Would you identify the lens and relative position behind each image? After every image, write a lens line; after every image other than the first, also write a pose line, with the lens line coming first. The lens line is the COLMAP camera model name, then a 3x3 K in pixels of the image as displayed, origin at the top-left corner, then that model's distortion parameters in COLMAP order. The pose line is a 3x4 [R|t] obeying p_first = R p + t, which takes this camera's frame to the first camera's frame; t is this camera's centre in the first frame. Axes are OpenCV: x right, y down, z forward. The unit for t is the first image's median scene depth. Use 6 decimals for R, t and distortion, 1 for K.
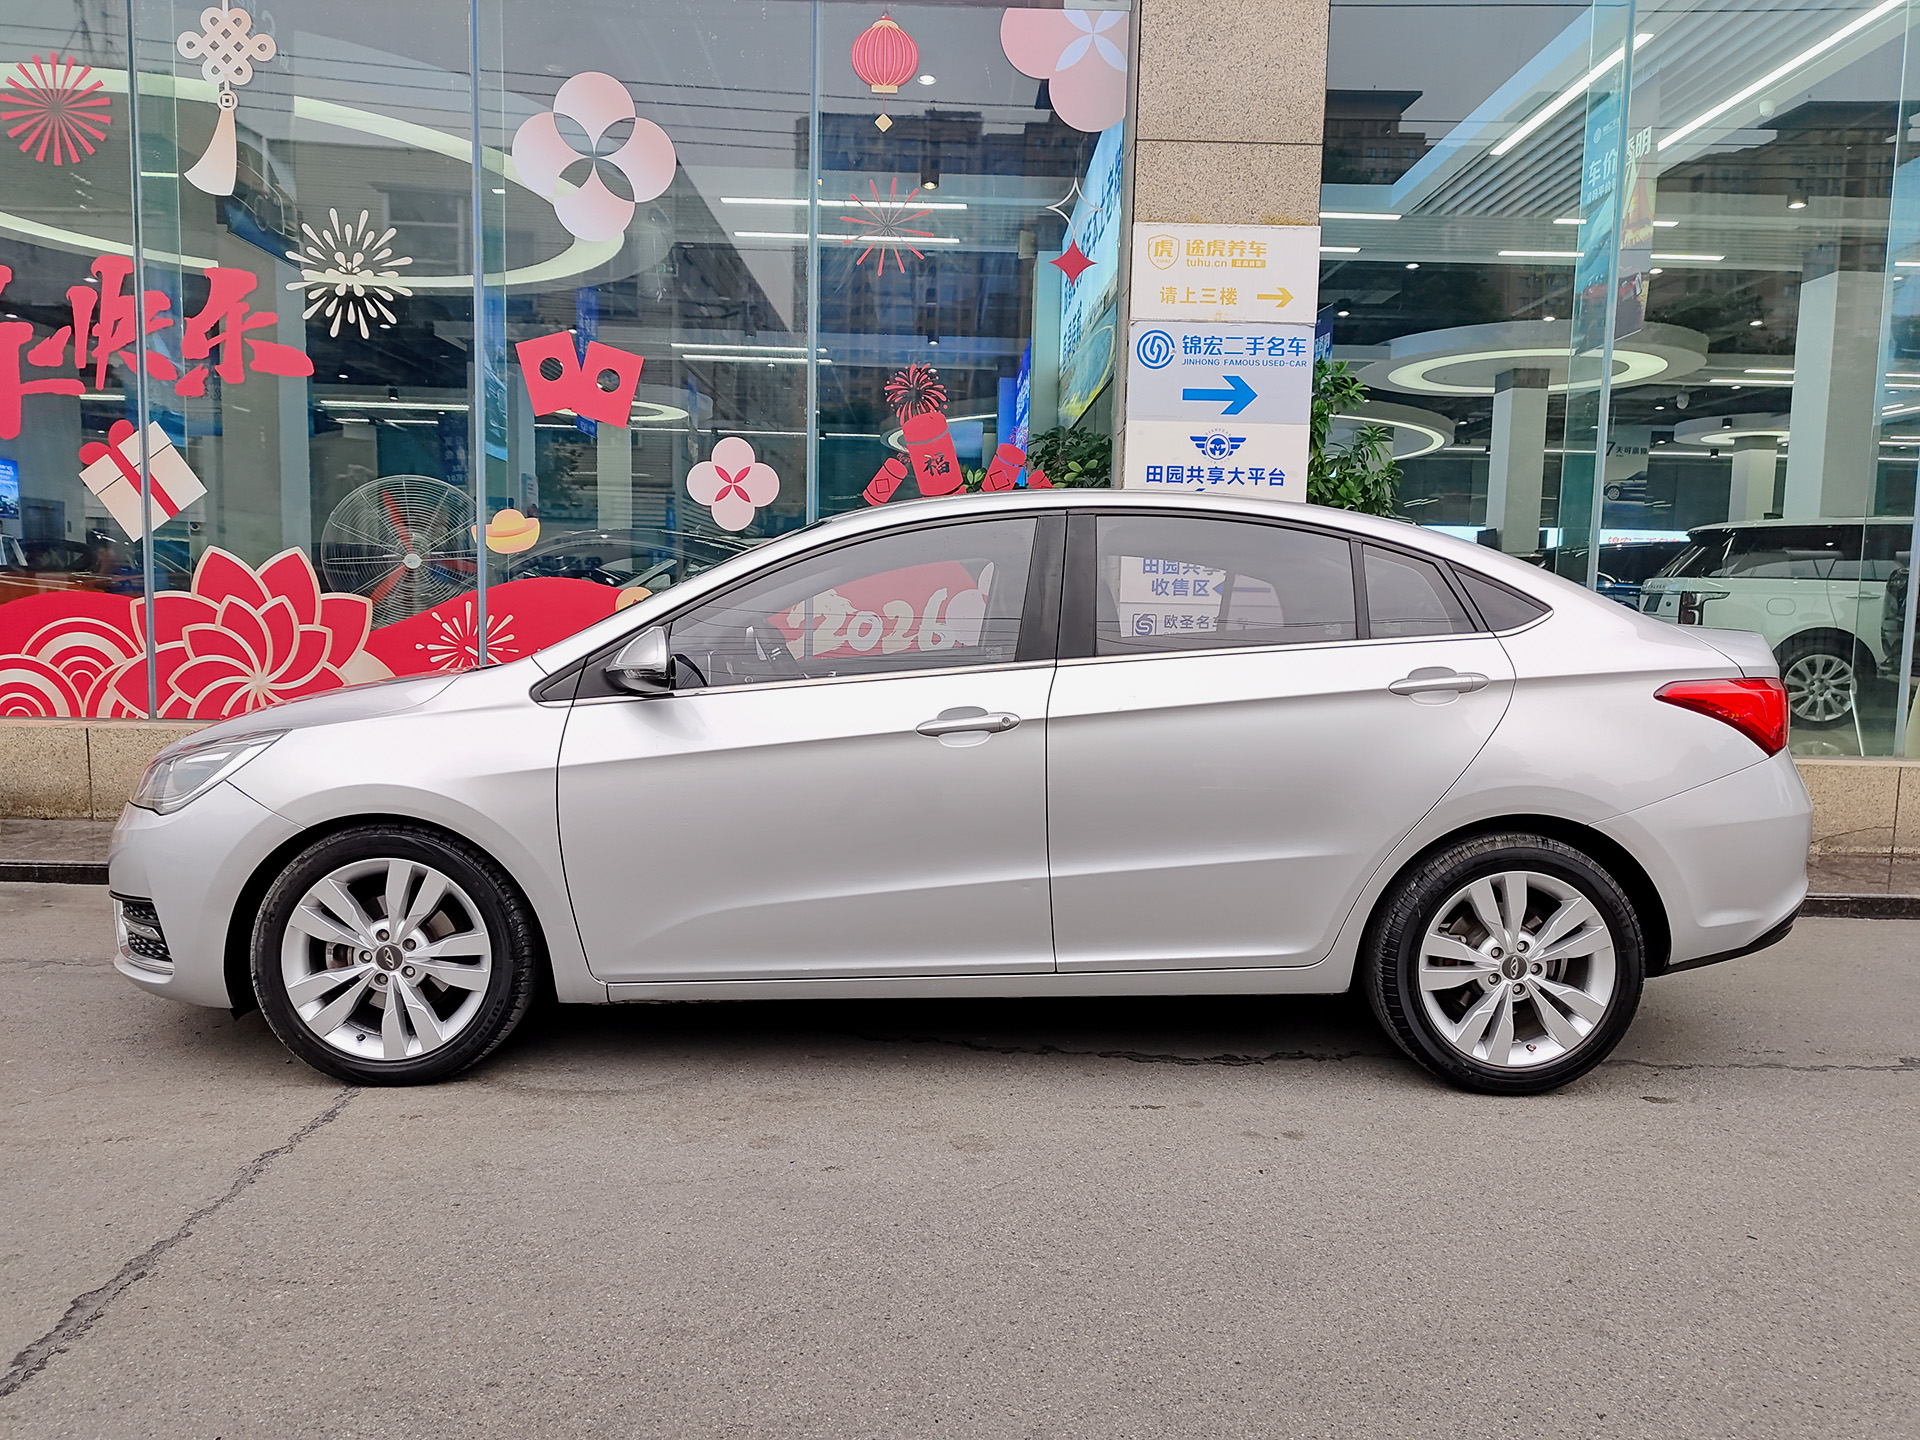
lens RADIAL K [[1352.3, 0, 931.1], [0, 1352.3, 721.2], [0, 0, 1]] dist [0.055536, -0.053366]
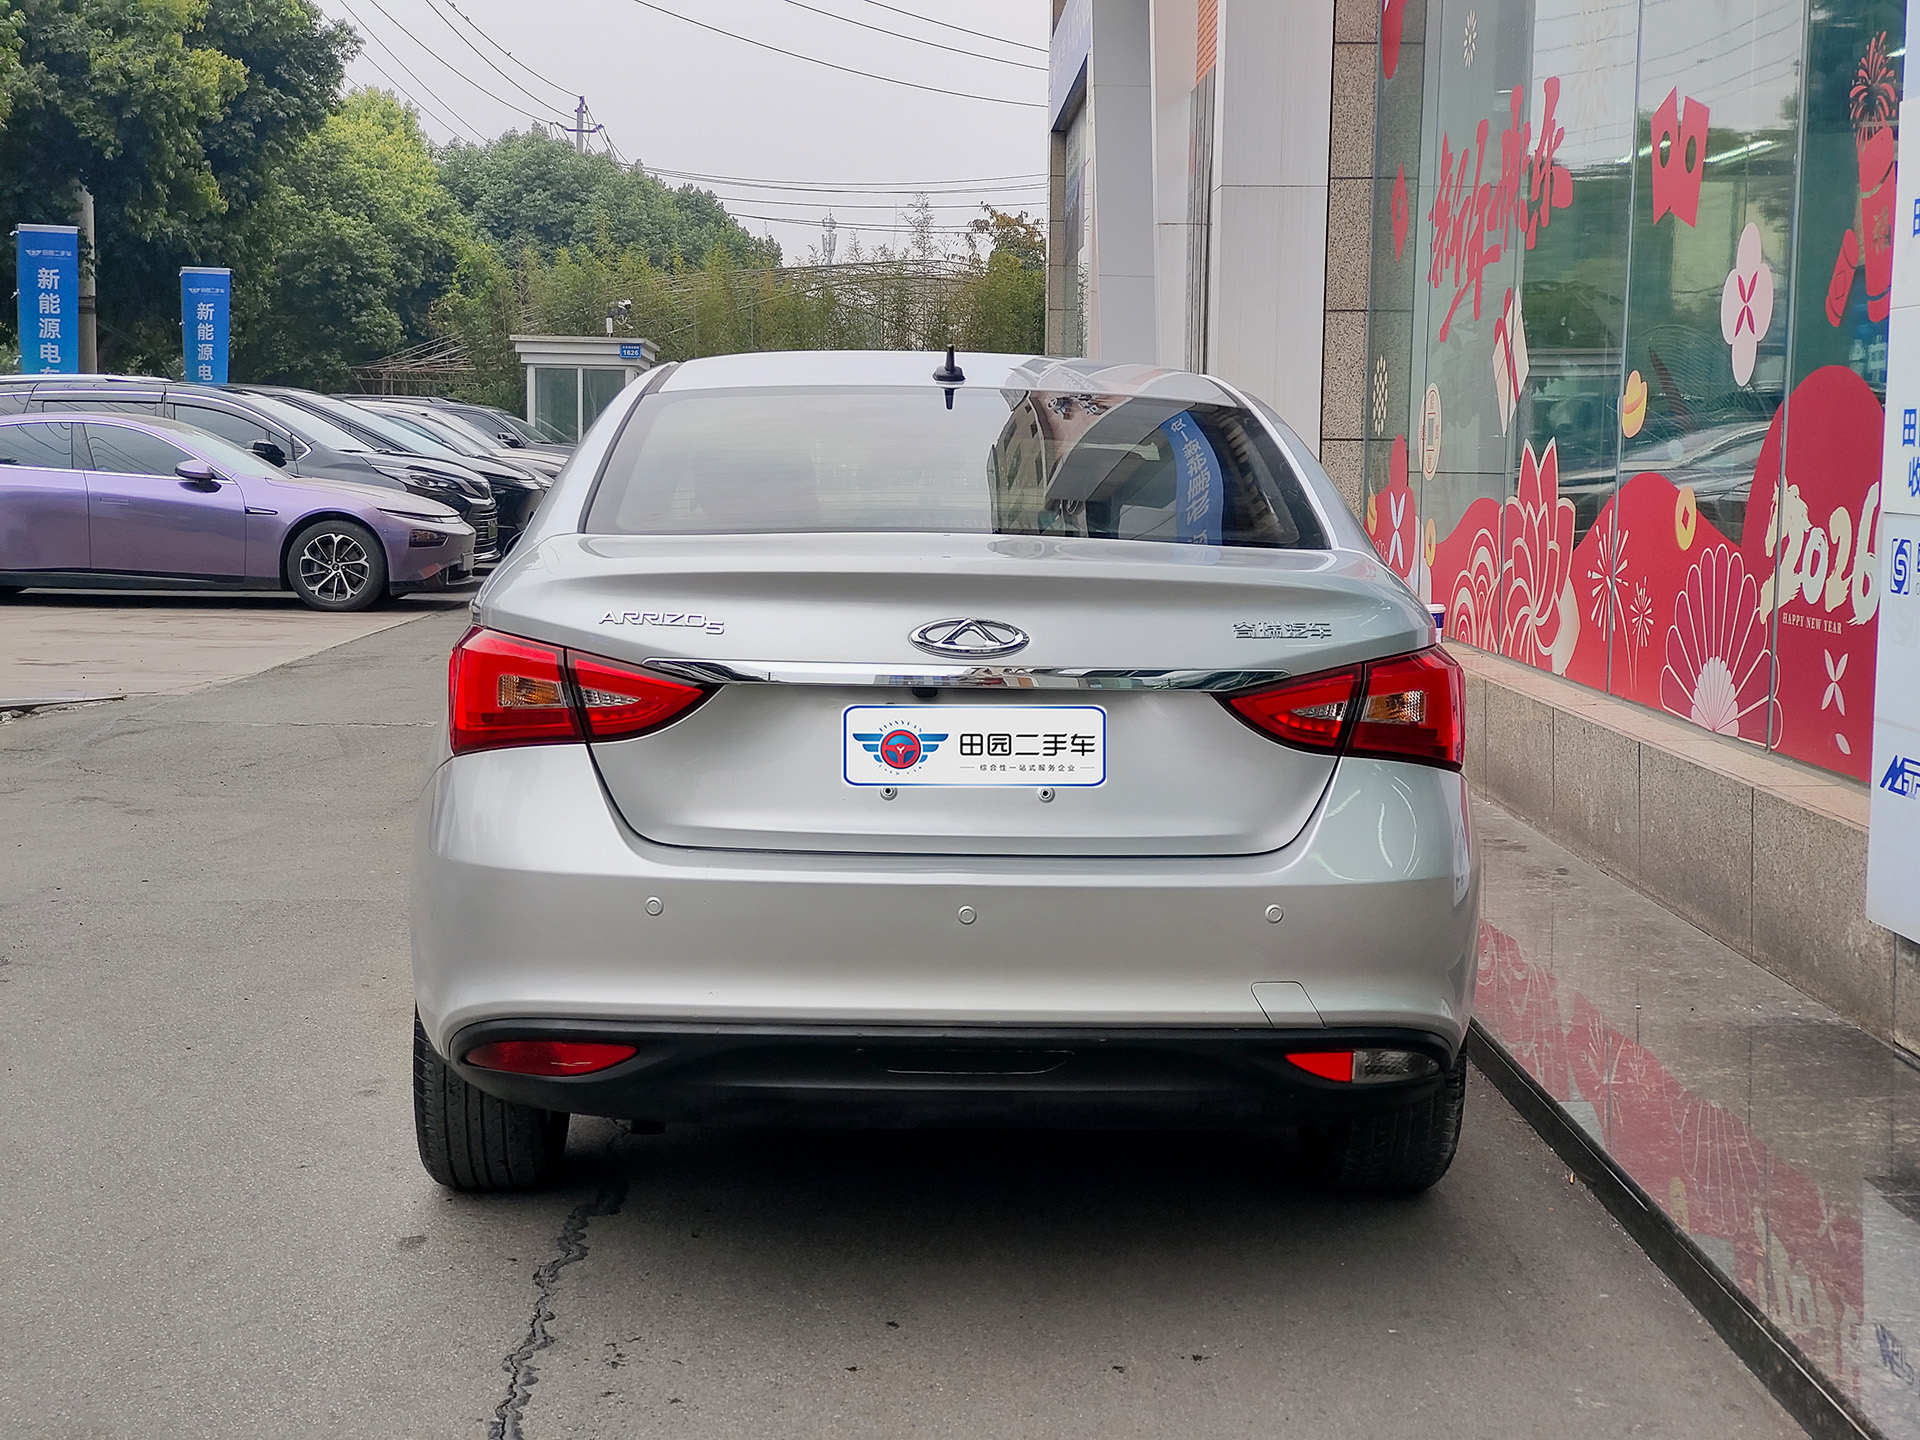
lens RADIAL K [[2686.3, 0, 960.0], [0, 2686.3, 720.0], [0, 0, 1]] dist [0.273131, -0.911309]
pose [[-0.024888, 0.075616, -0.996826, 1.055569], [-0.102990, 0.991636, 0.077793, -0.058522], [0.994371, 0.104600, -0.016892, 0.733776]]
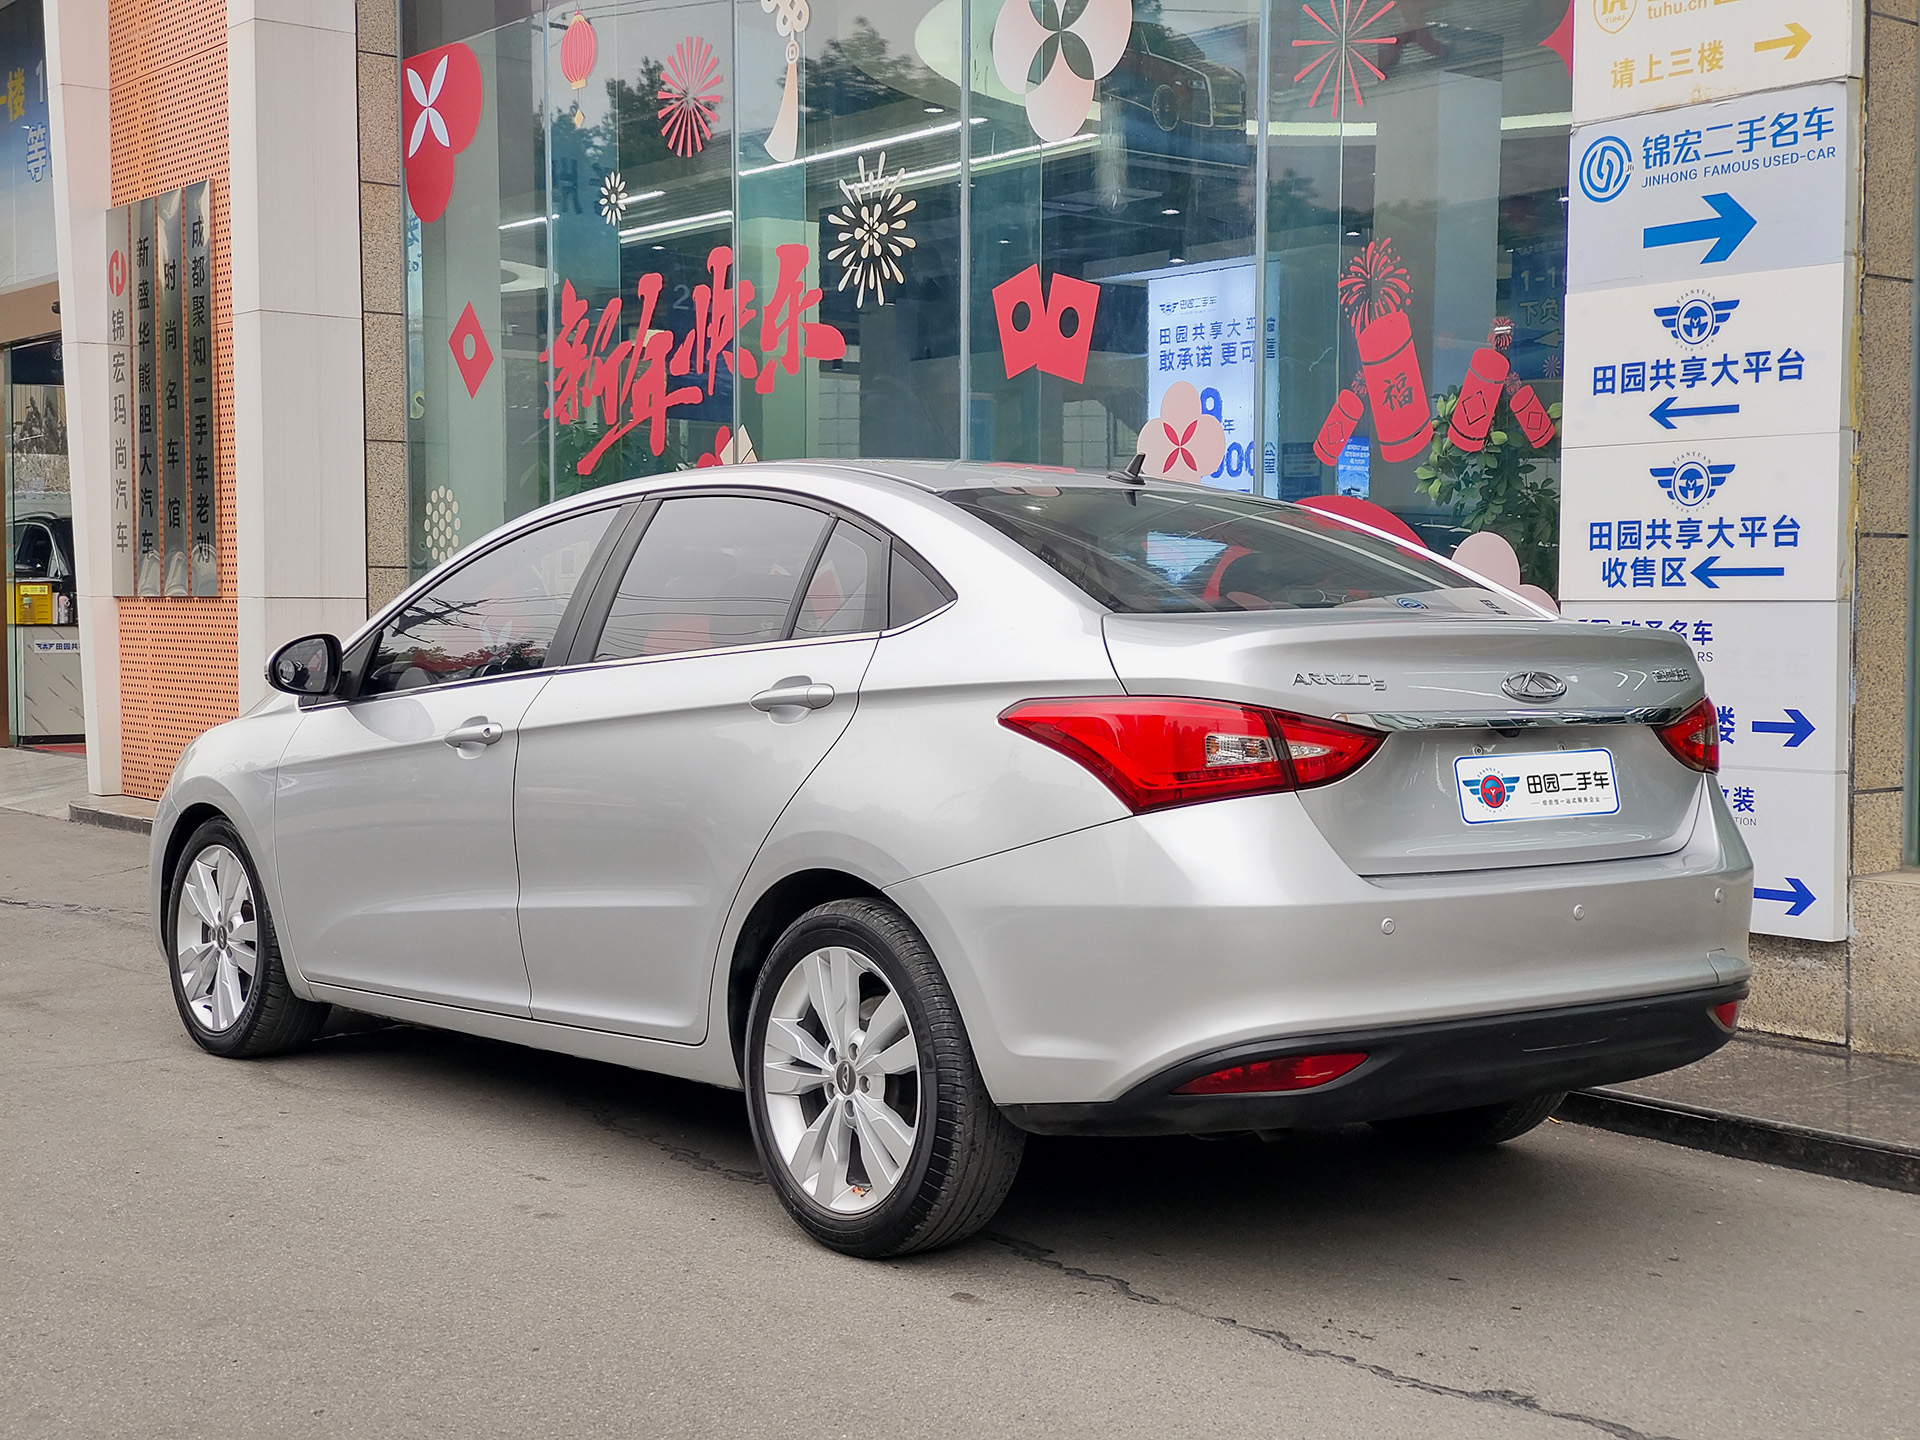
lens RADIAL K [[2686.3, 0, 960.0], [0, 2686.3, 720.0], [0, 0, 1]] dist [0.273131, -0.911309]
pose [[0.583086, 0.012834, -0.812309, 0.959827], [-0.060757, 0.997764, -0.027848, 0.013076], [0.810136, 0.065591, 0.582562, 0.103126]]
